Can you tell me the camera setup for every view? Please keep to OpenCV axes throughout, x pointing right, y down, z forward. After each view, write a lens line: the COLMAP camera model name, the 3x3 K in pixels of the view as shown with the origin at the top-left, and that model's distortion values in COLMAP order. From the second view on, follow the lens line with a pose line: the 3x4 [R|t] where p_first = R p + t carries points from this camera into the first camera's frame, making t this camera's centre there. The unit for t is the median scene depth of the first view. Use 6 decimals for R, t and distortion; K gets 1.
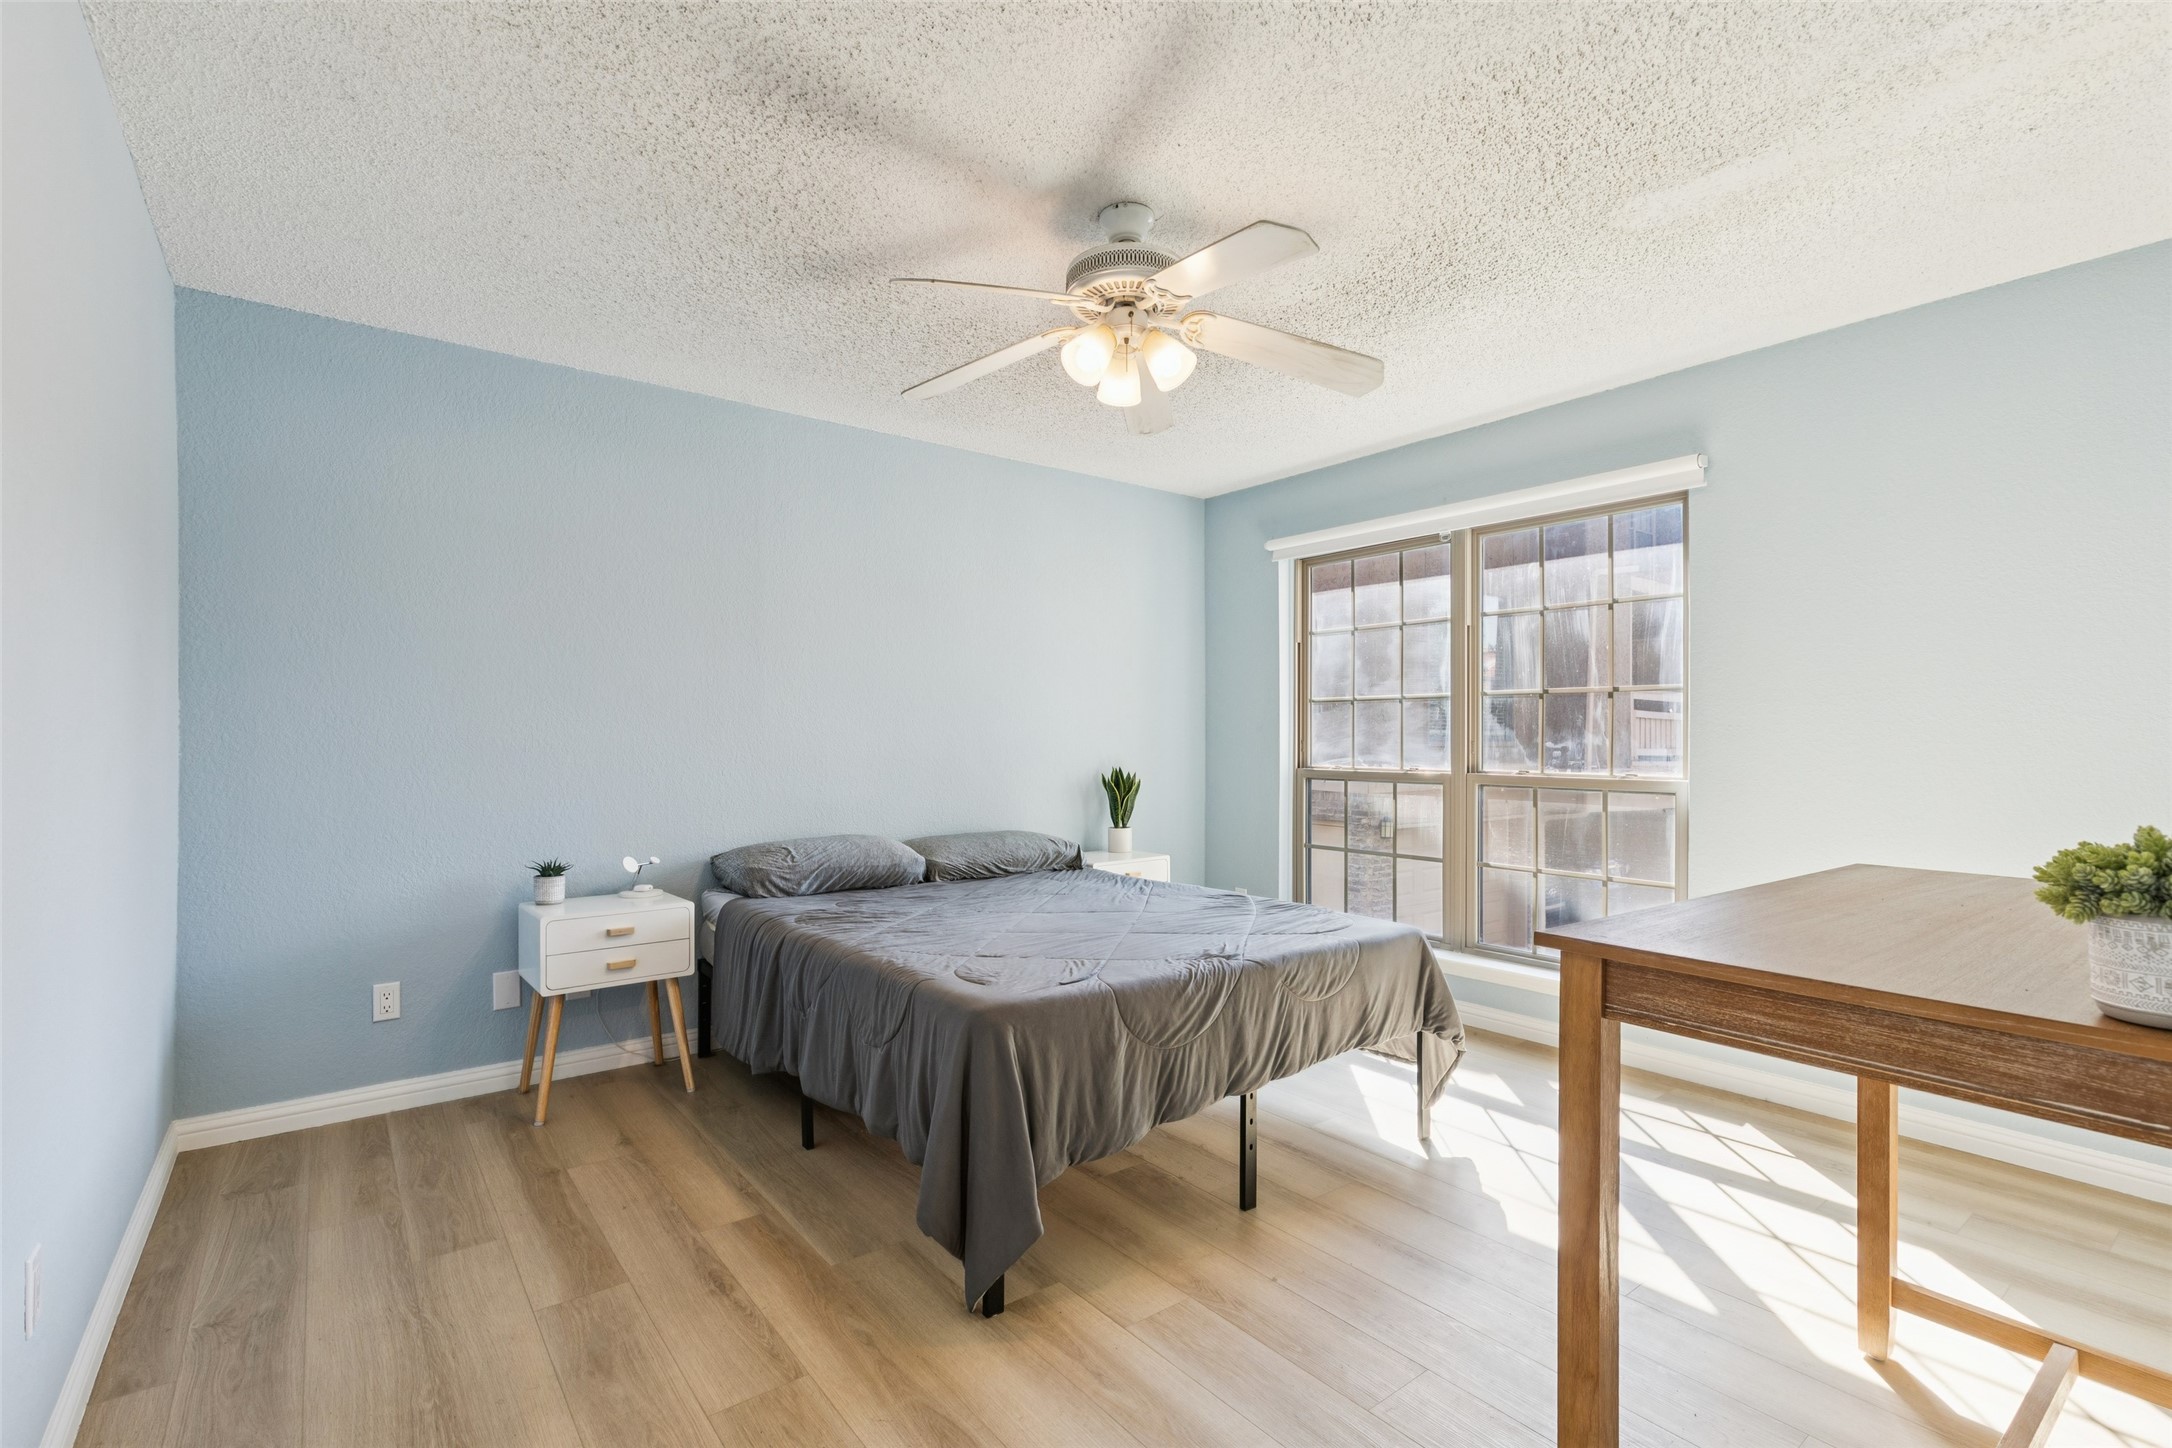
lens RADIAL K [[978.9, 0, 1083.0], [0, 978.9, 725.5], [0, 0, 1]] dist [0.016060, 0.000073]
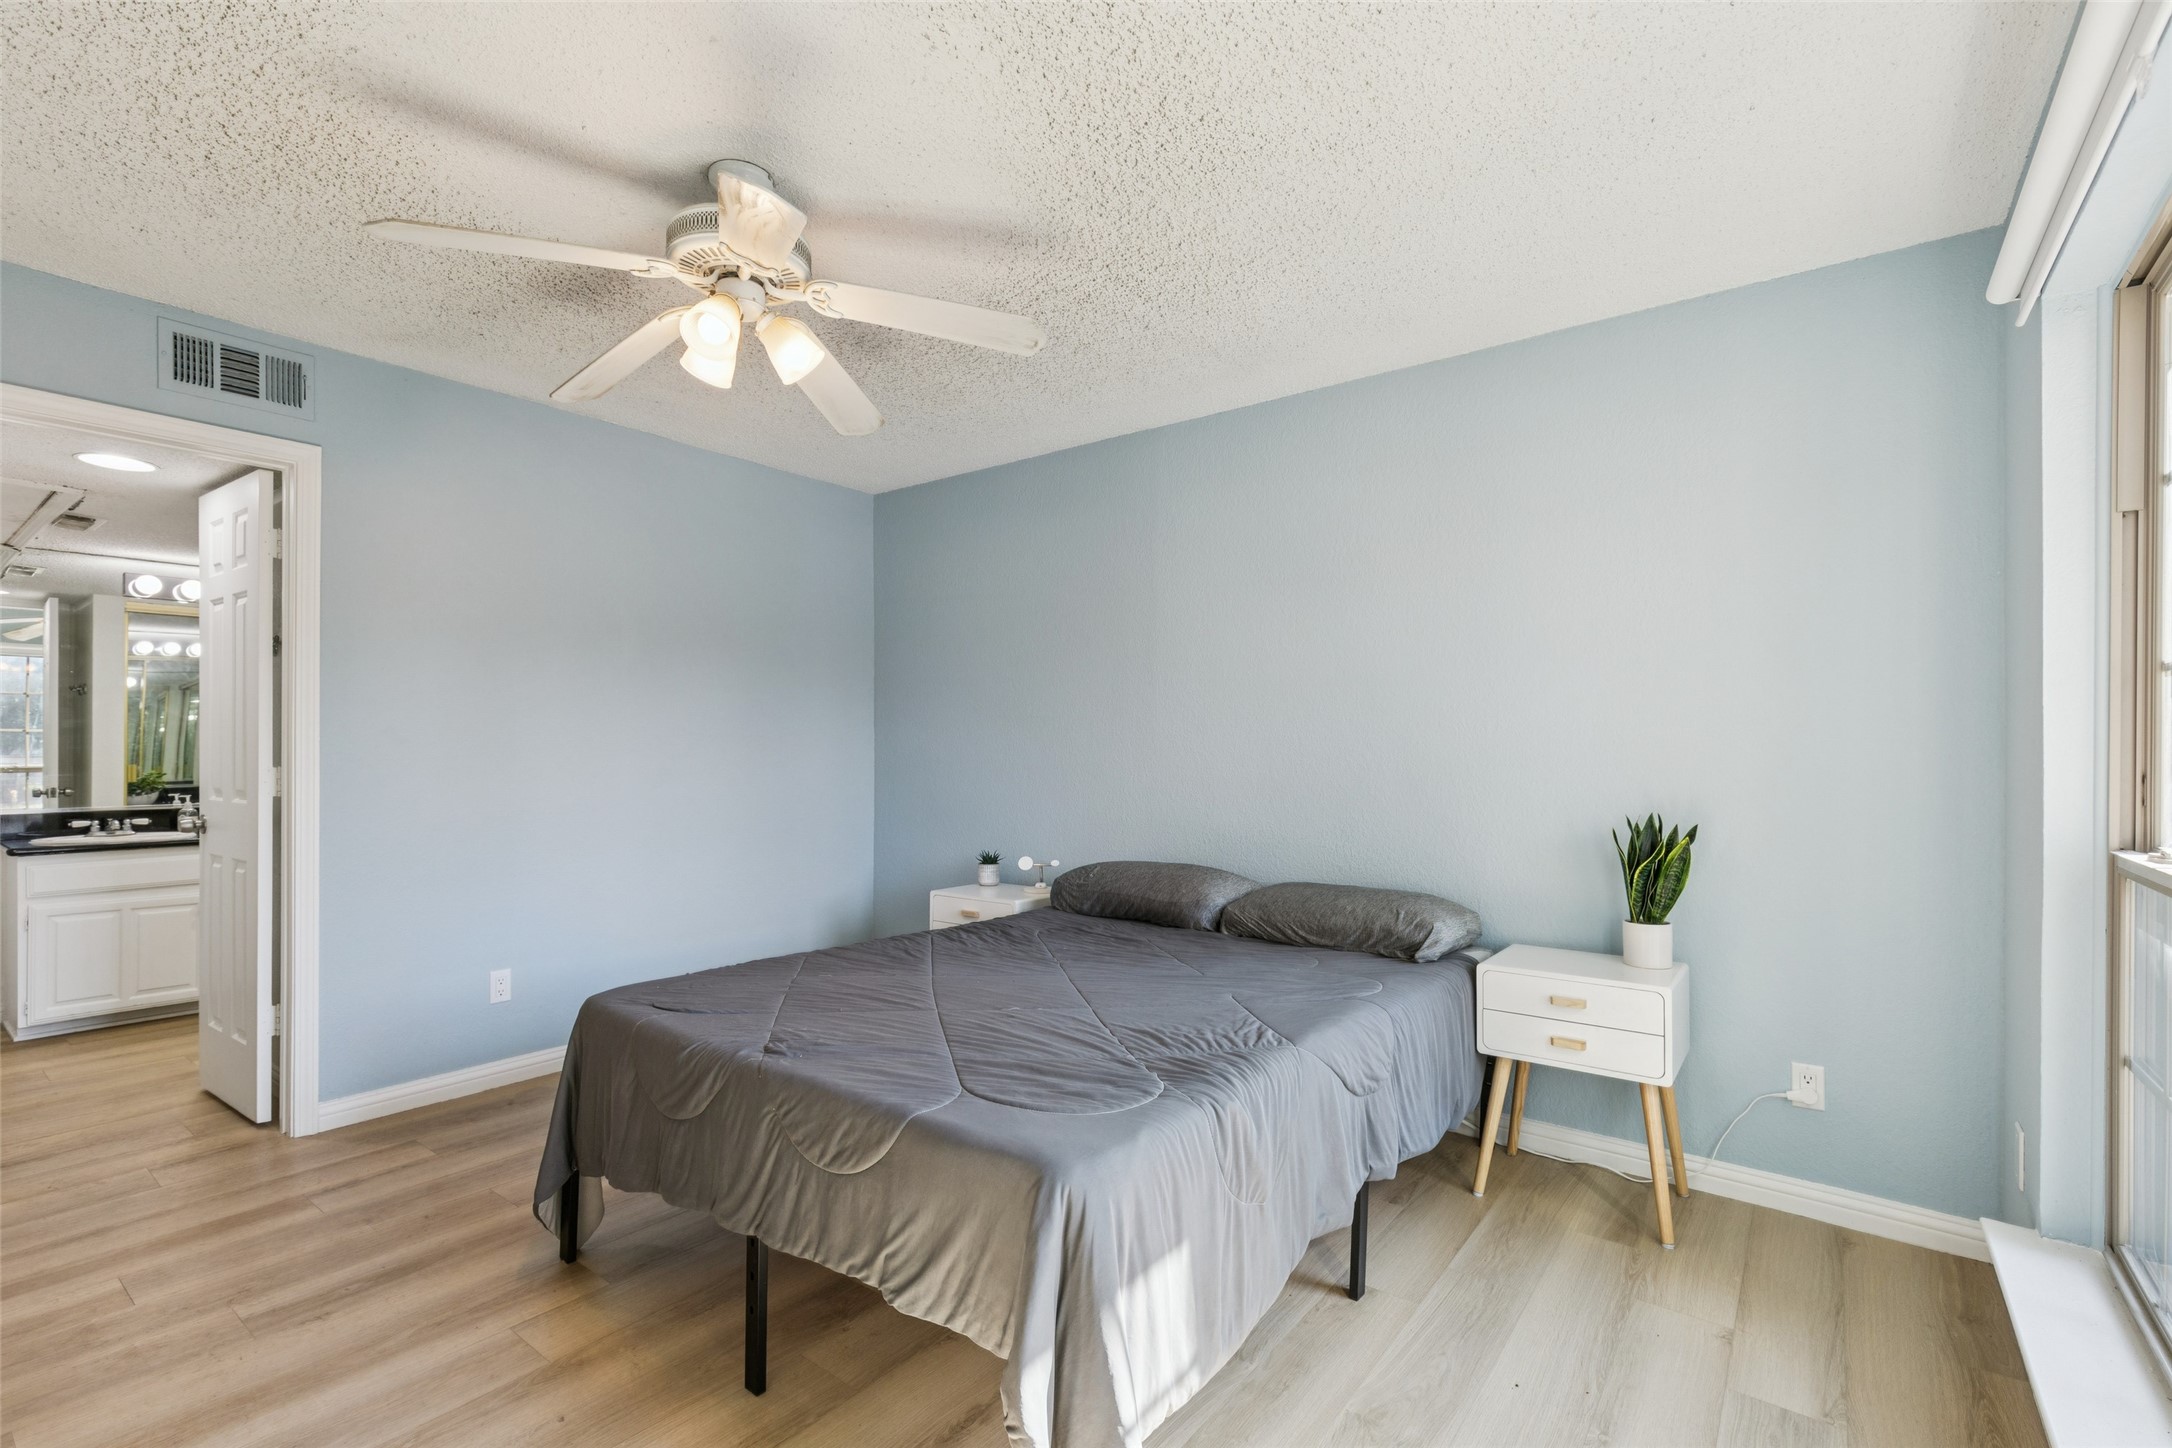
lens RADIAL K [[978.9, 0, 1080.0], [0, 978.9, 738.2], [0, 0, 1]] dist [0.016060, 0.000073]
pose [[0.255375, -0.009711, -0.966793, 0.635090], [0.009634, 0.999925, -0.007499, 0.000158], [0.966794, -0.007399, 0.255450, 0.692015]]
